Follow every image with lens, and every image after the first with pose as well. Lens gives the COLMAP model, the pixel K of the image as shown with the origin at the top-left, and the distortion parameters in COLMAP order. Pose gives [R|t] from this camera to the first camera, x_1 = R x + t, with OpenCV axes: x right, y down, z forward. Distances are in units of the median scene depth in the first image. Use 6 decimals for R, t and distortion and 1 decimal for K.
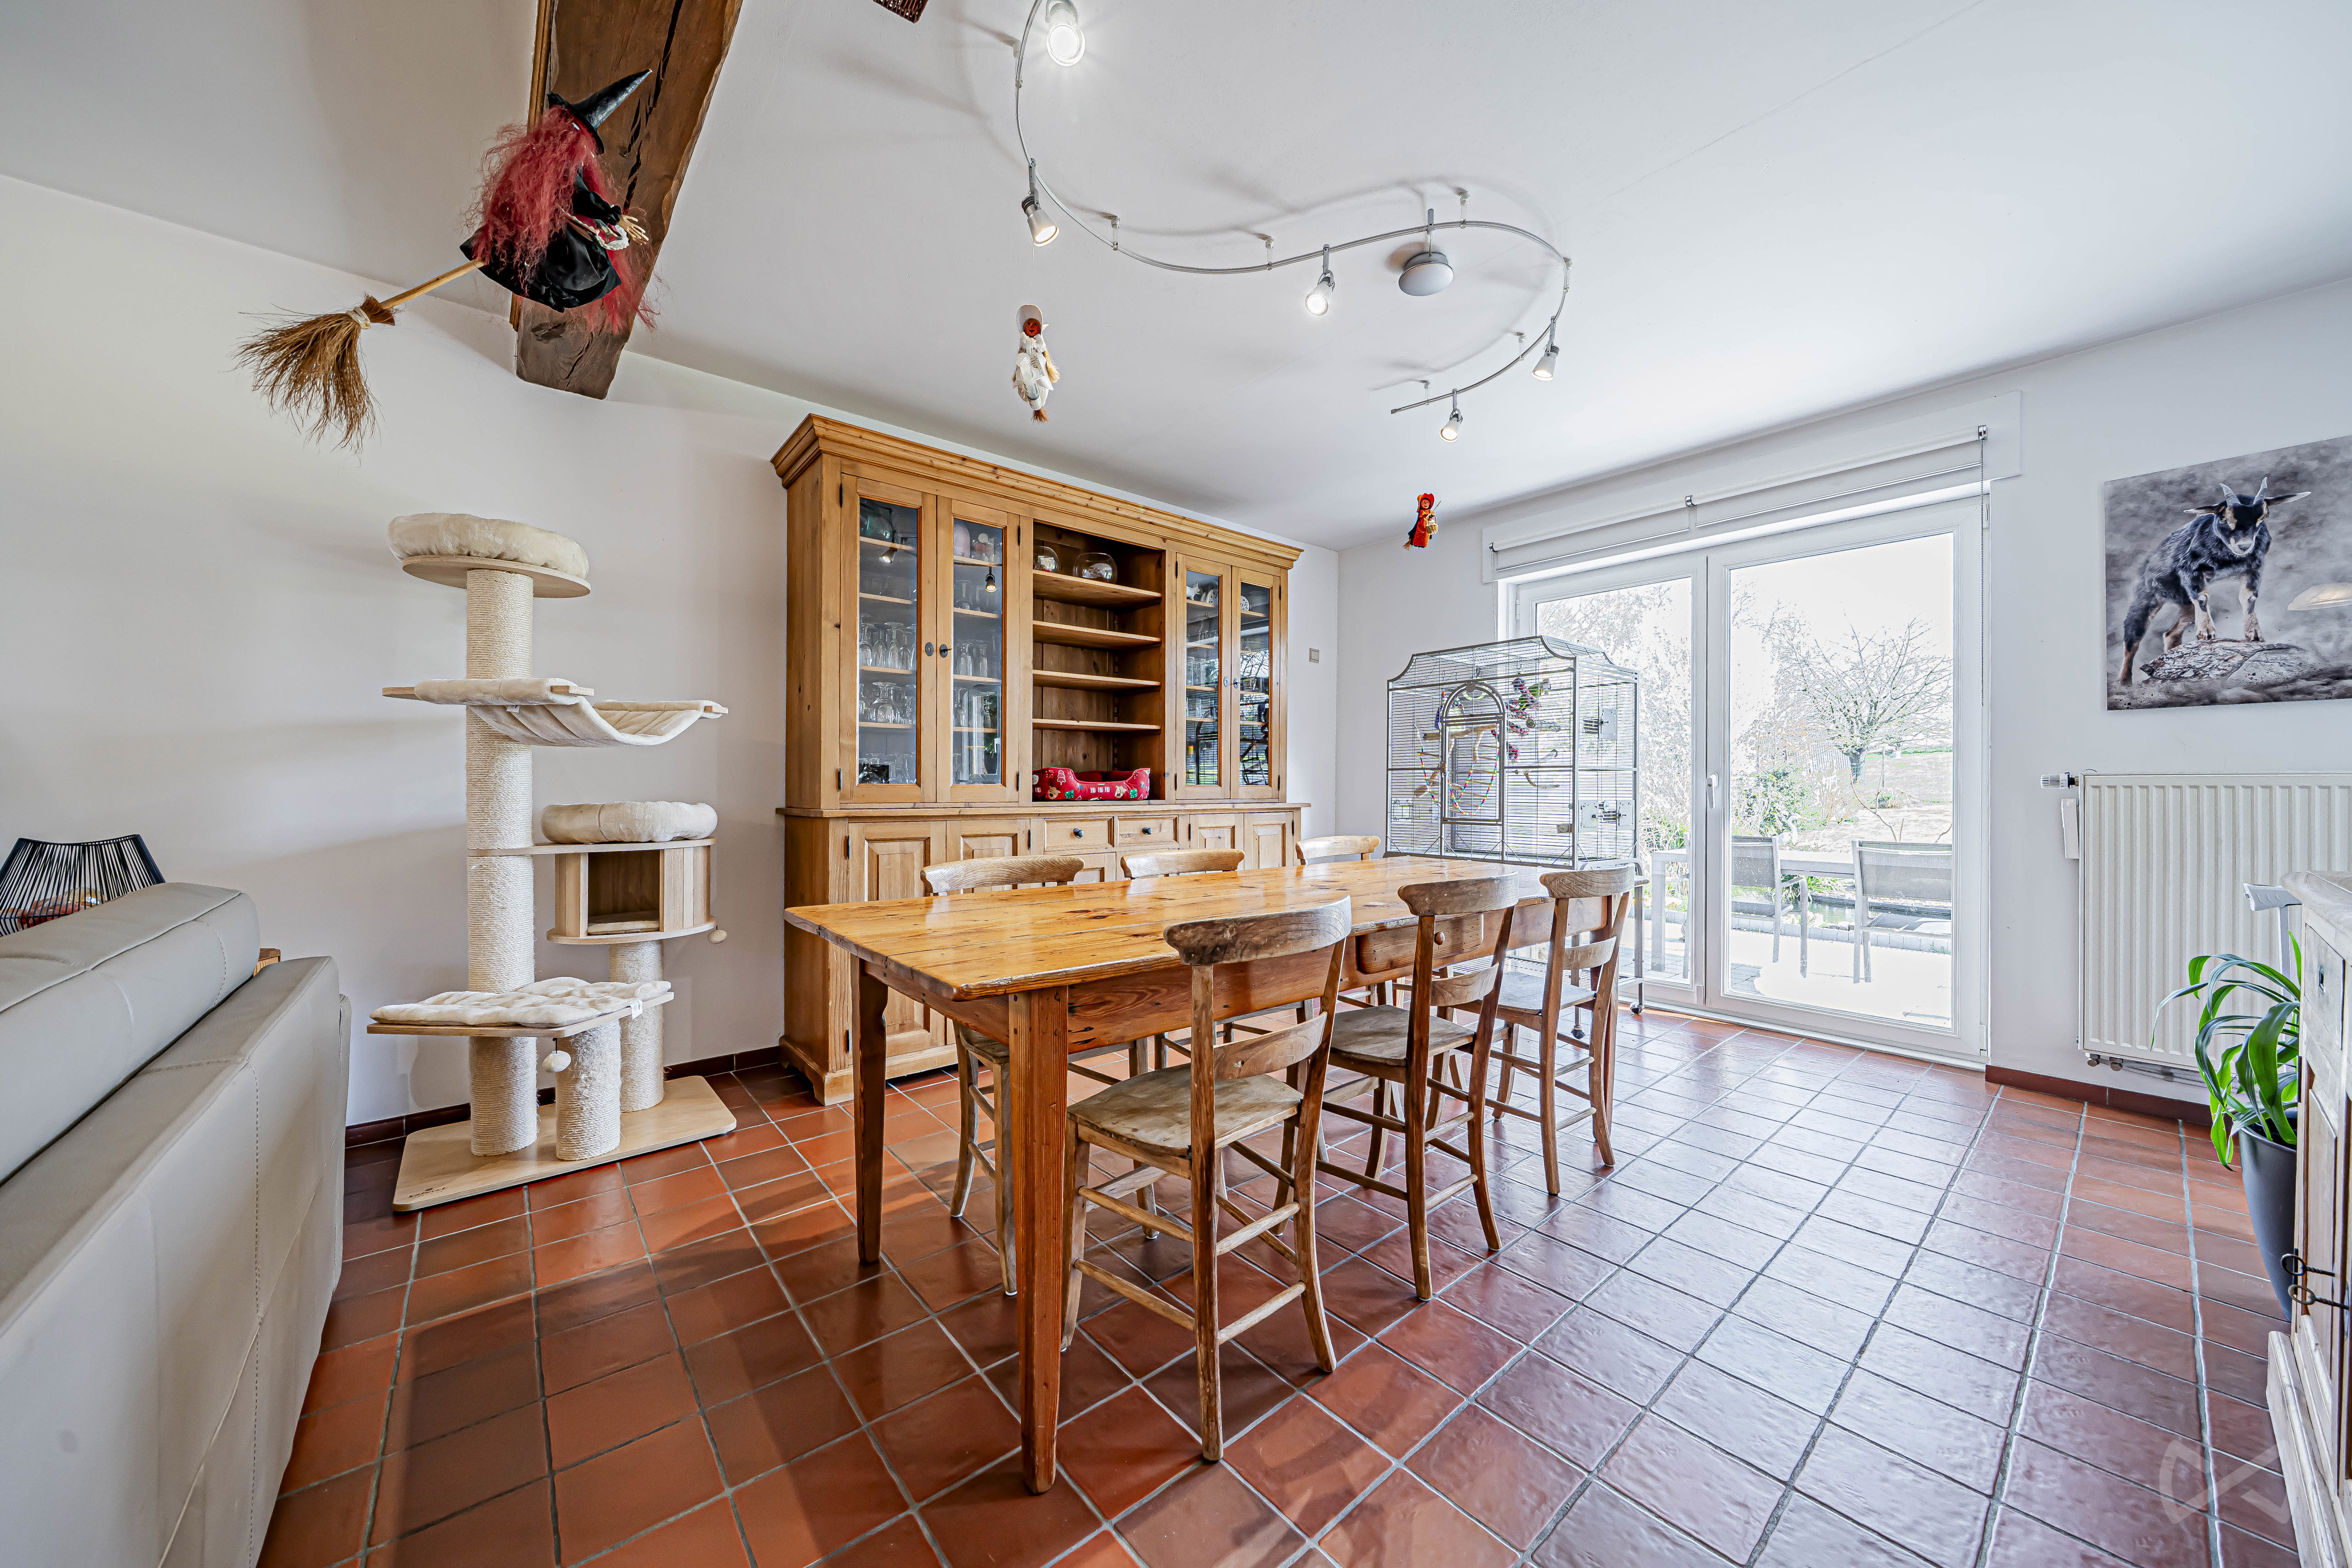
lens RADIAL K [[799.5, 0, 1177.1], [0, 799.5, 790.5], [0, 0, 1]] dist [-0.015165, 0.000375]
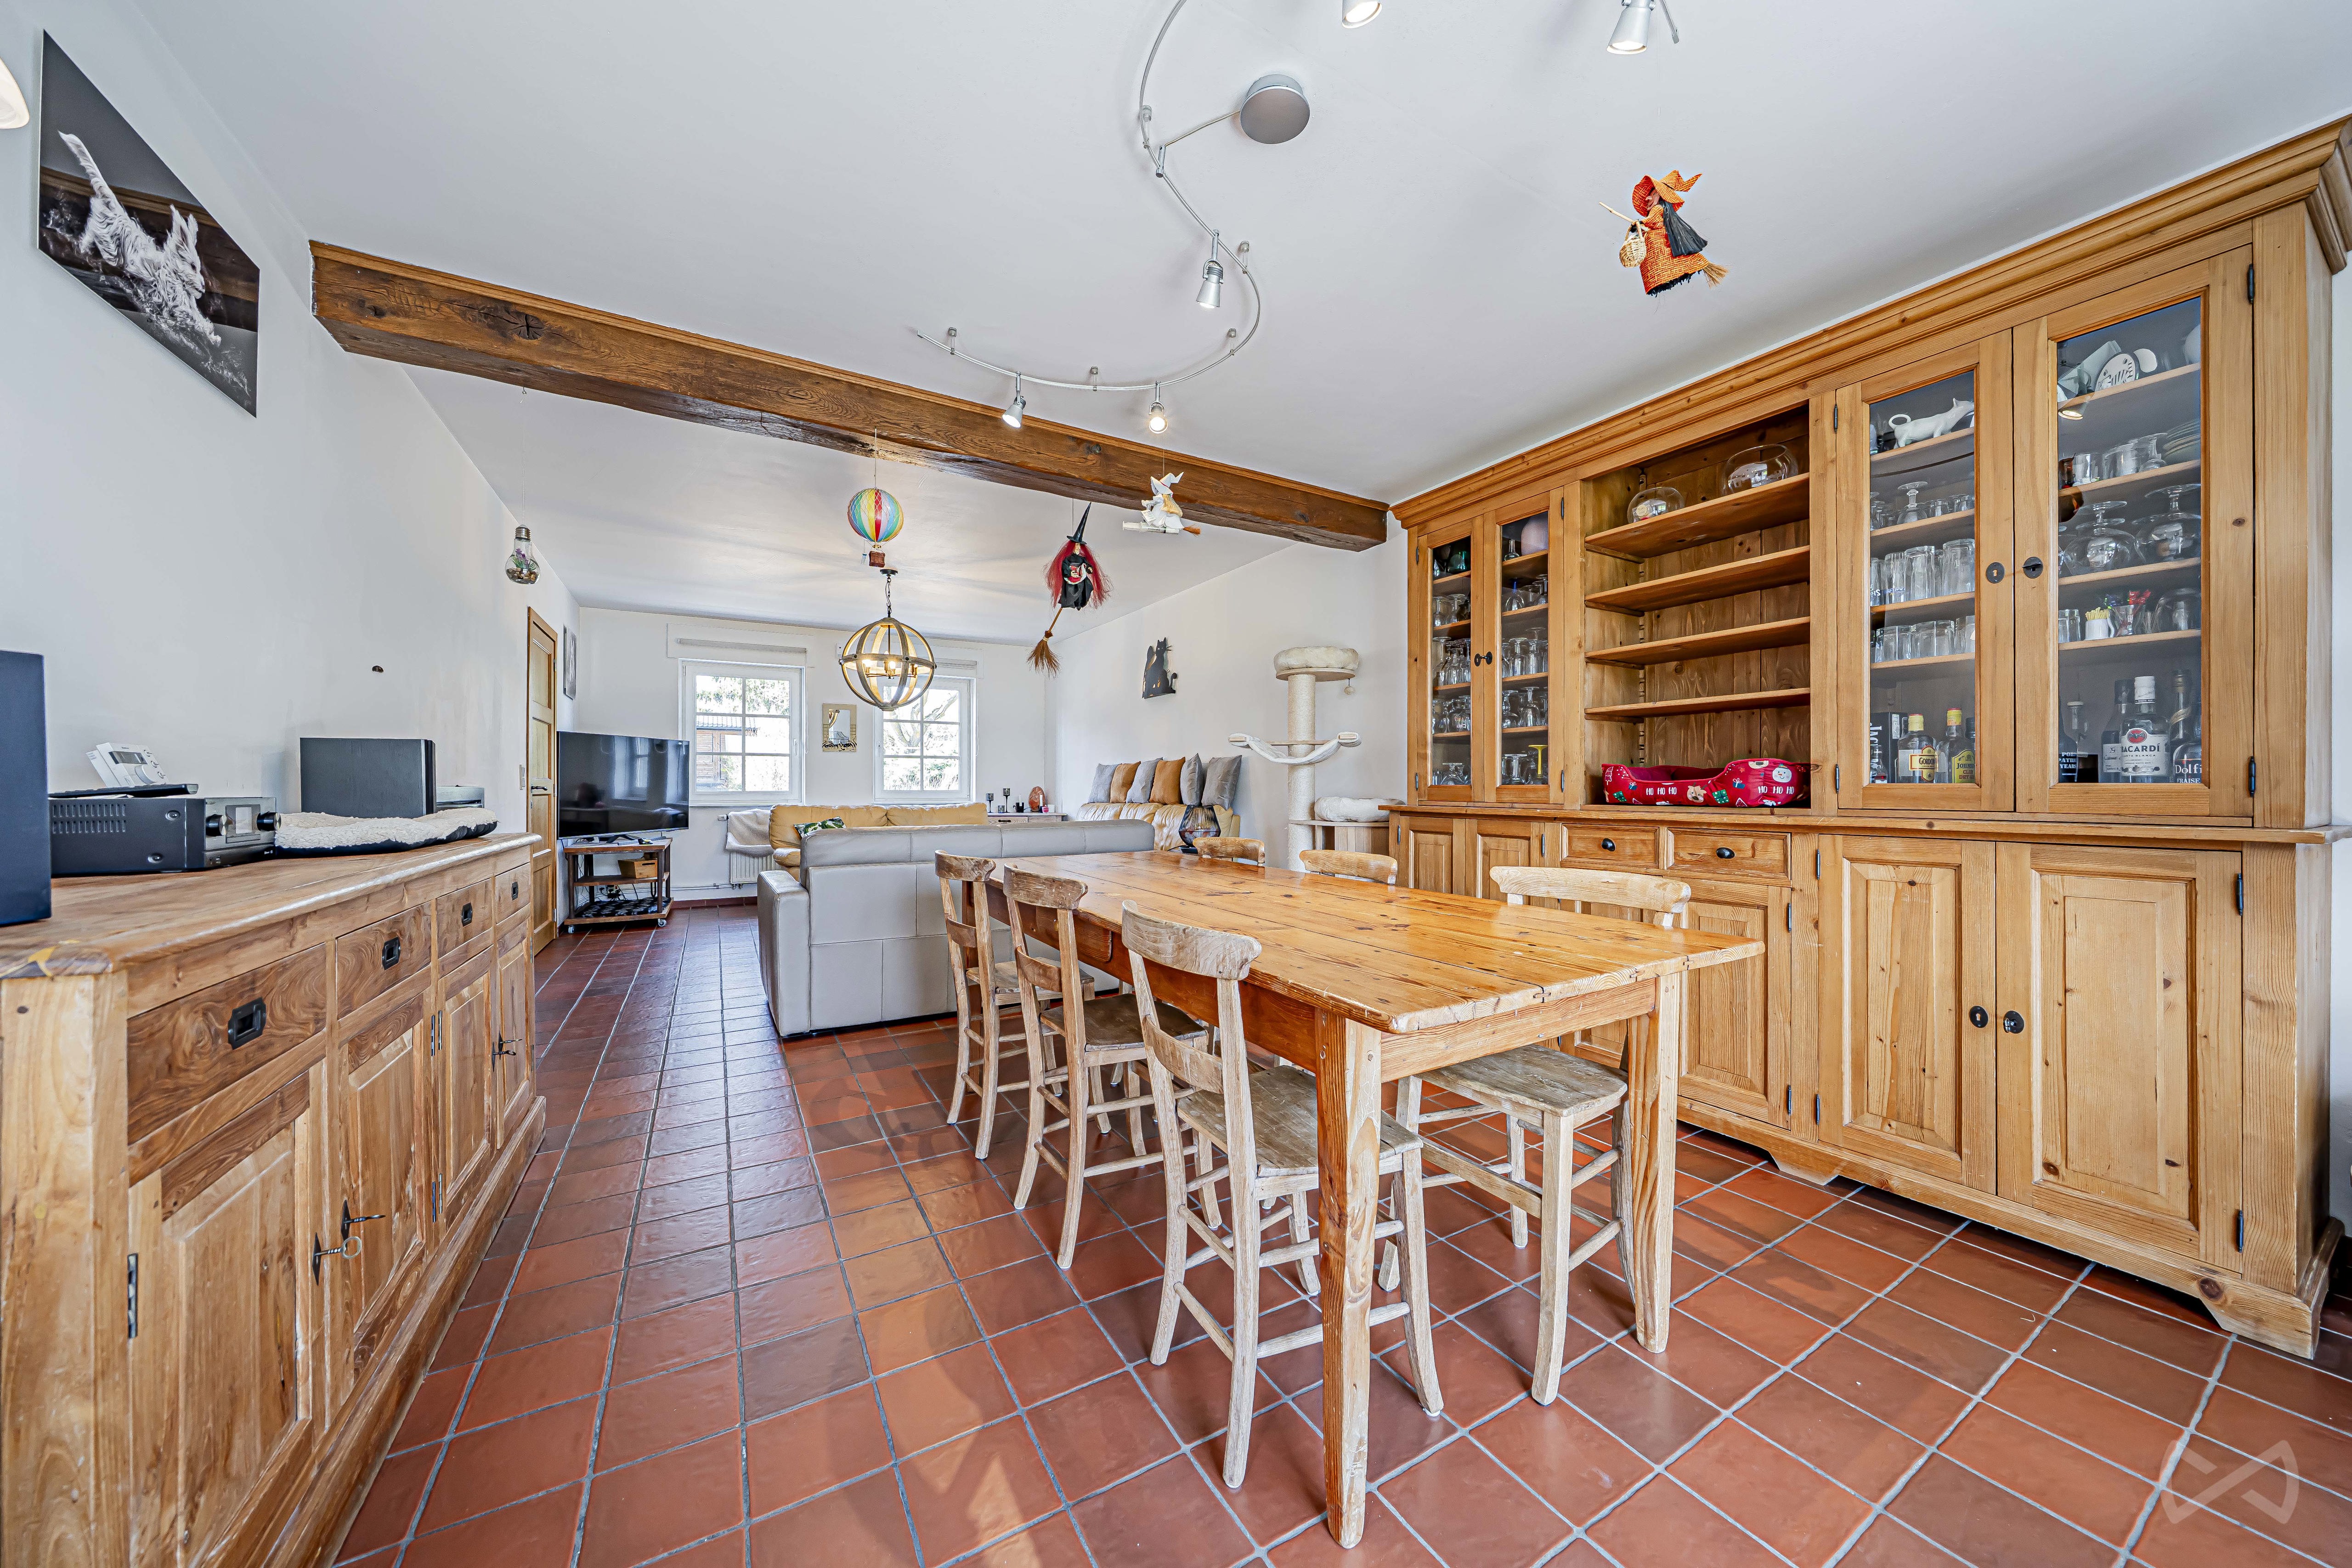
lens RADIAL K [[799.6, 0, 1180.5], [0, 799.6, 782.3], [0, 0, 1]] dist [-0.015165, 0.000375]
pose [[-0.135477, -0.007881, -0.990749, 0.726678], [-0.008370, 0.999942, -0.006810, -0.000368], [0.990745, 0.007370, -0.135535, 0.684688]]
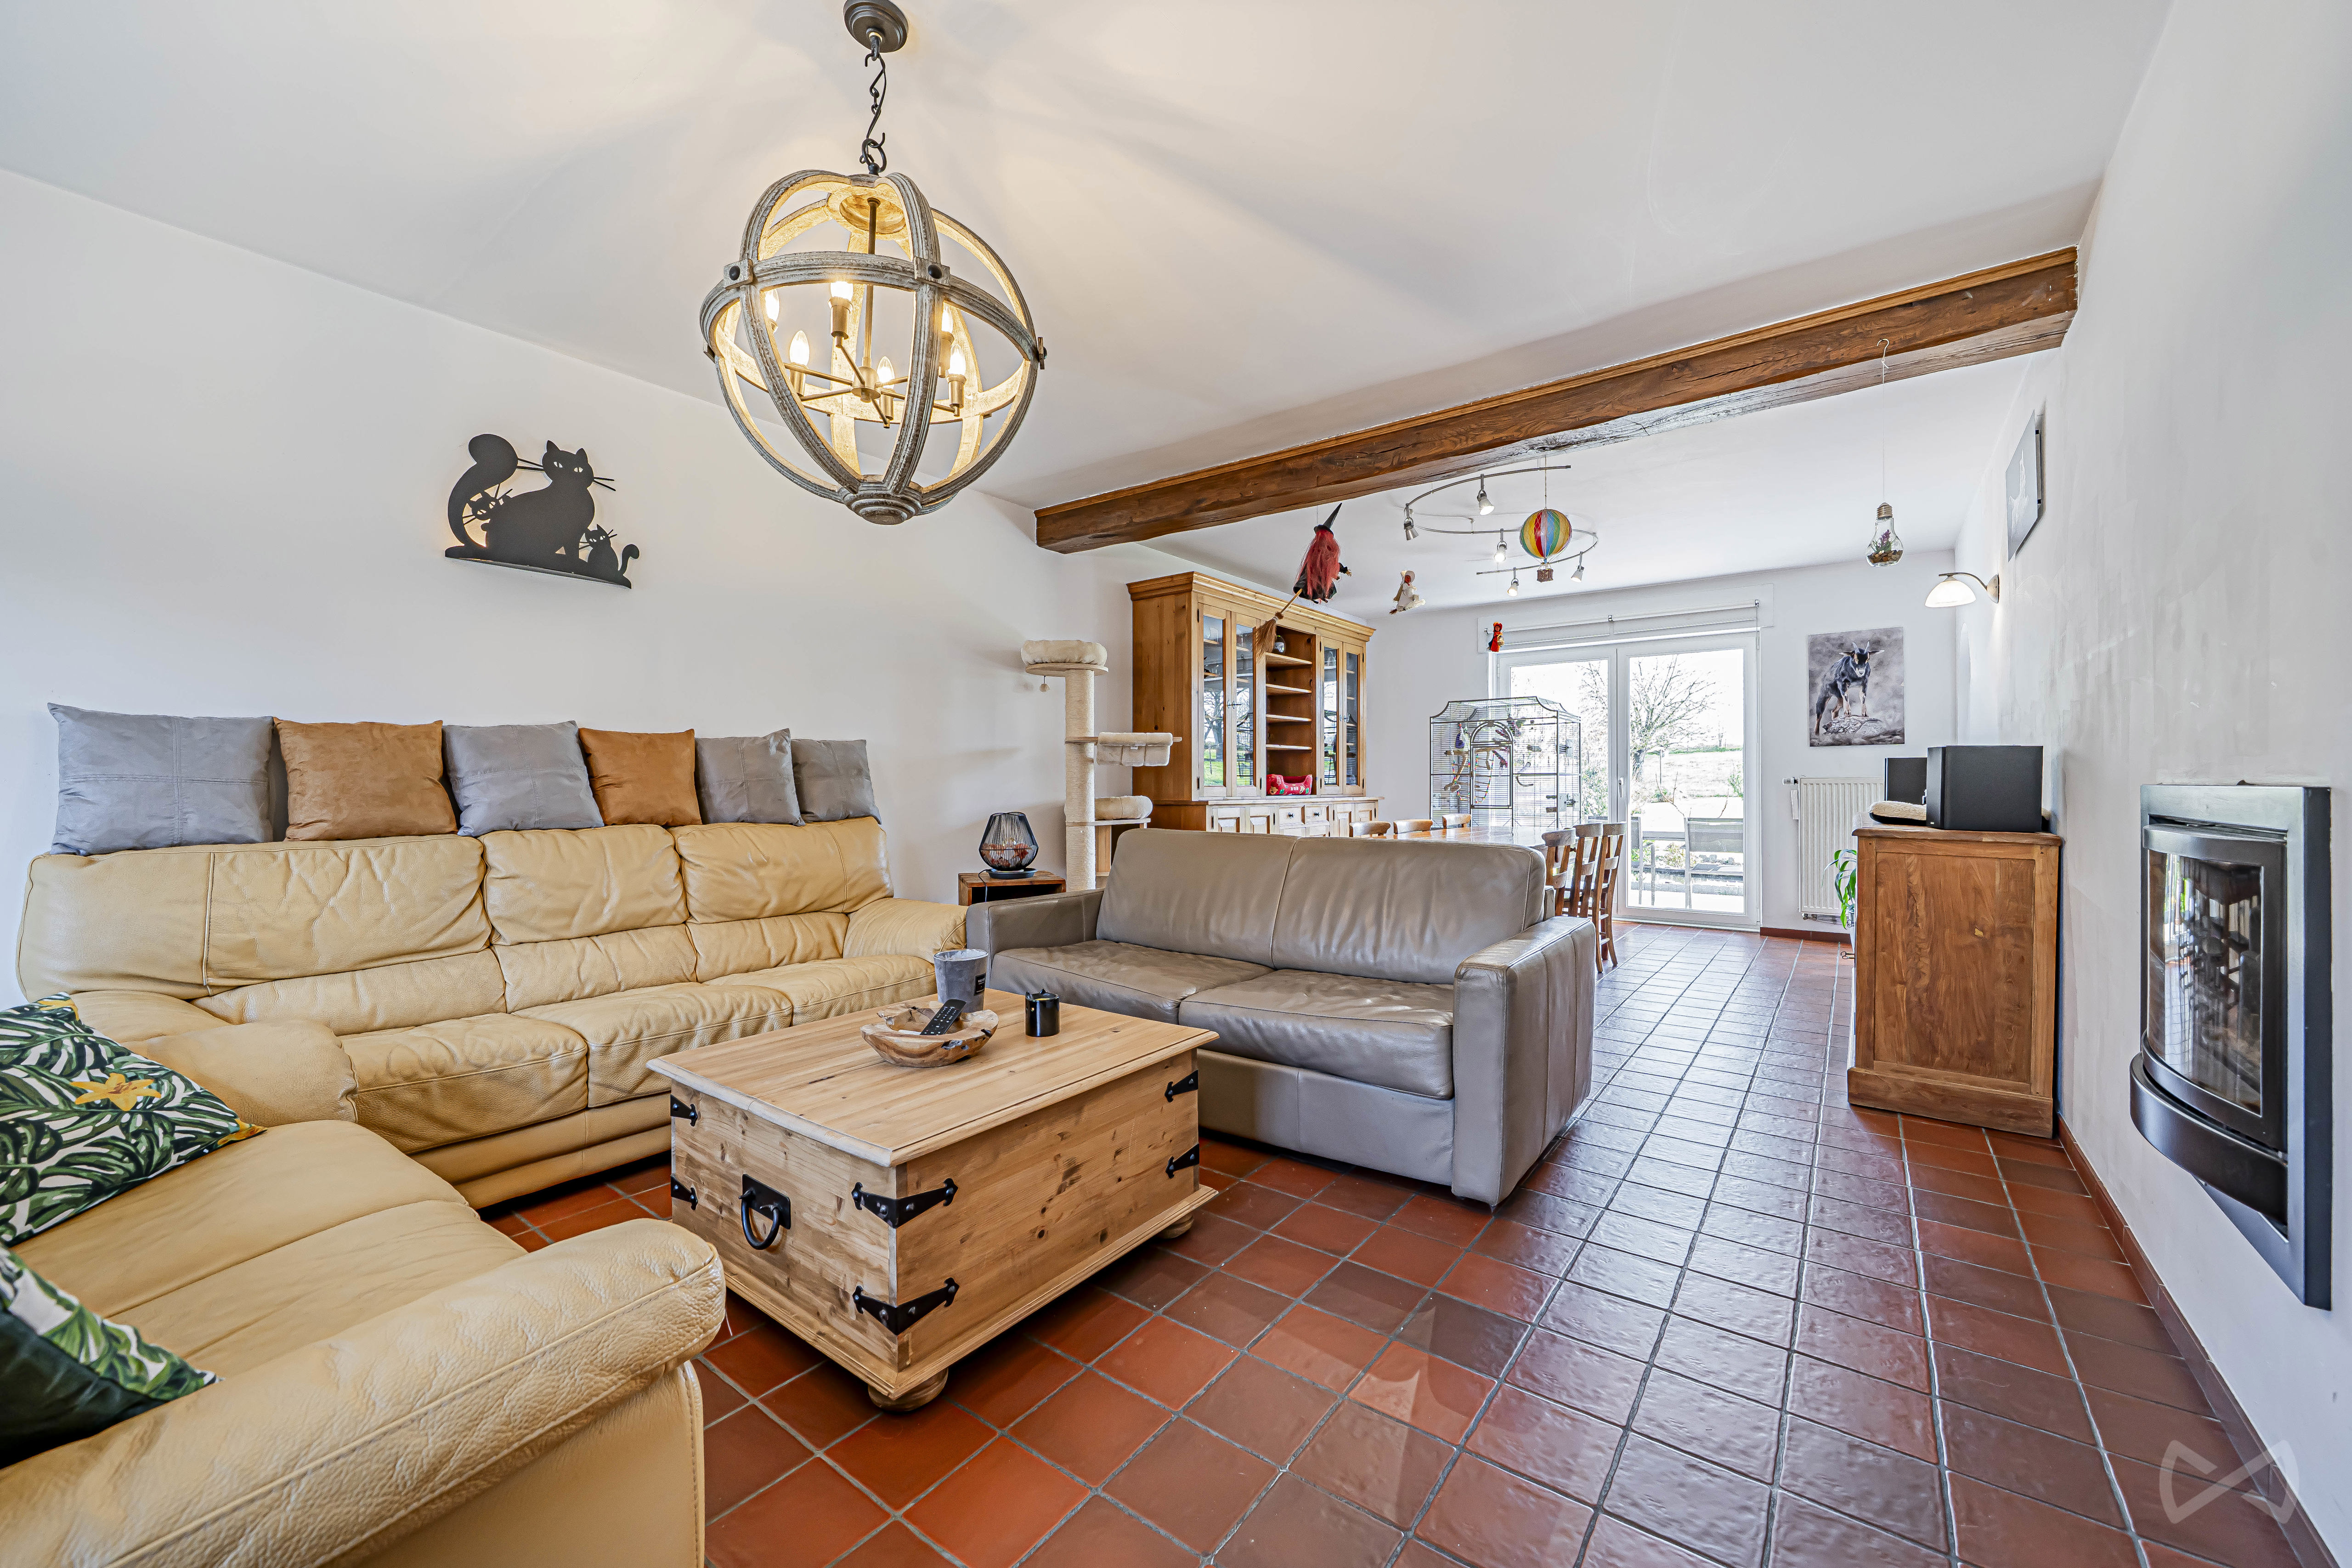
lens RADIAL K [[914.4, 0, 1182.9], [0, 914.4, 785.8], [0, 0, 1]] dist [0.004222, 0.000010]
pose [[0.973383, -0.004500, 0.229141, -0.768072], [0.005873, 0.999969, -0.005312, 0.002121], [-0.229110, 0.006516, 0.973379, -0.768462]]
